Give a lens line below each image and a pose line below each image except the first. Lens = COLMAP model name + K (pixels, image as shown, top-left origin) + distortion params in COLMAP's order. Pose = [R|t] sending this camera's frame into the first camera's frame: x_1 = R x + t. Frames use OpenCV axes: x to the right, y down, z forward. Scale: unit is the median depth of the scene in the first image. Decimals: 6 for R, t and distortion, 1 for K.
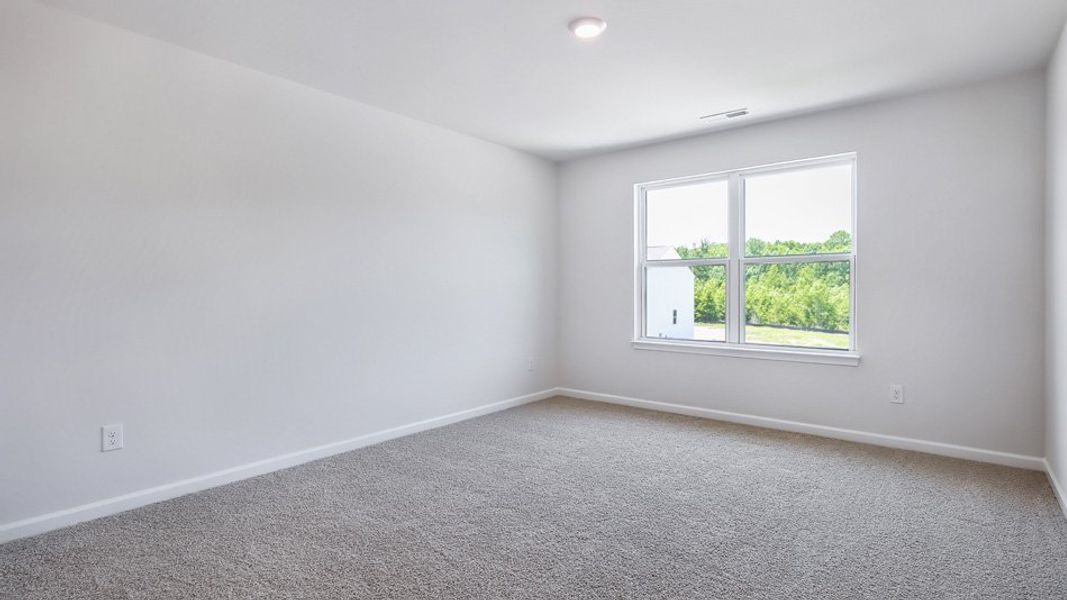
lens RADIAL K [[496.1, 0, 533.5], [0, 496.1, 300.0], [0, 0, 1]] dist [-0.000363, 0.000026]
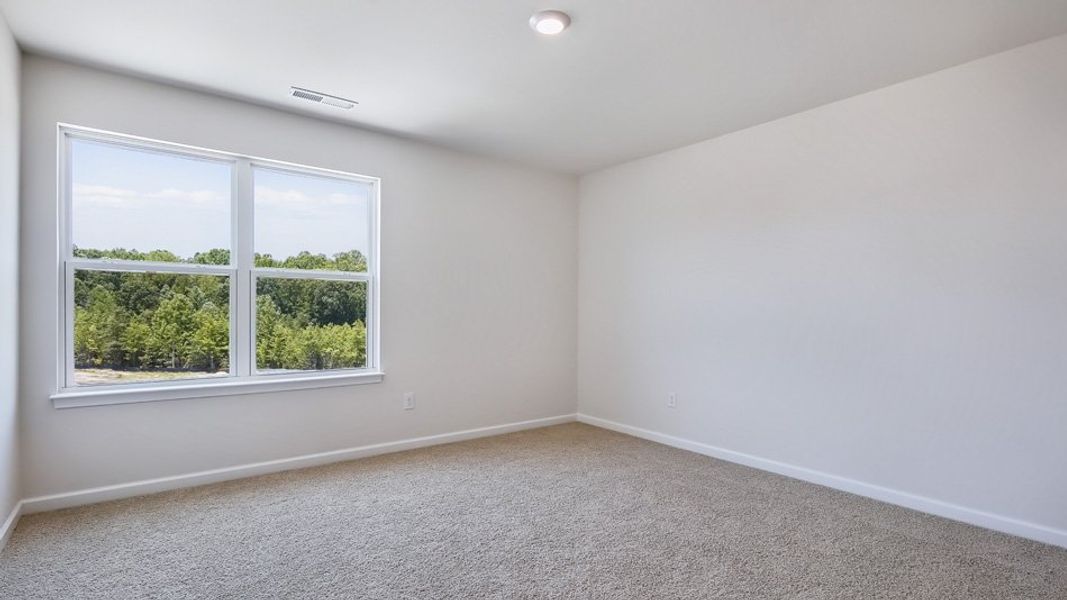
lens RADIAL K [[518.2, 0, 534.7], [0, 518.2, 317.6], [0, 0, 1]] dist [0.000339, 0.000051]
pose [[0.221473, 0.009081, 0.975124, -0.345095], [0.027606, 0.999497, -0.015578, 0.022934], [-0.974776, 0.030370, 0.221111, 0.426558]]
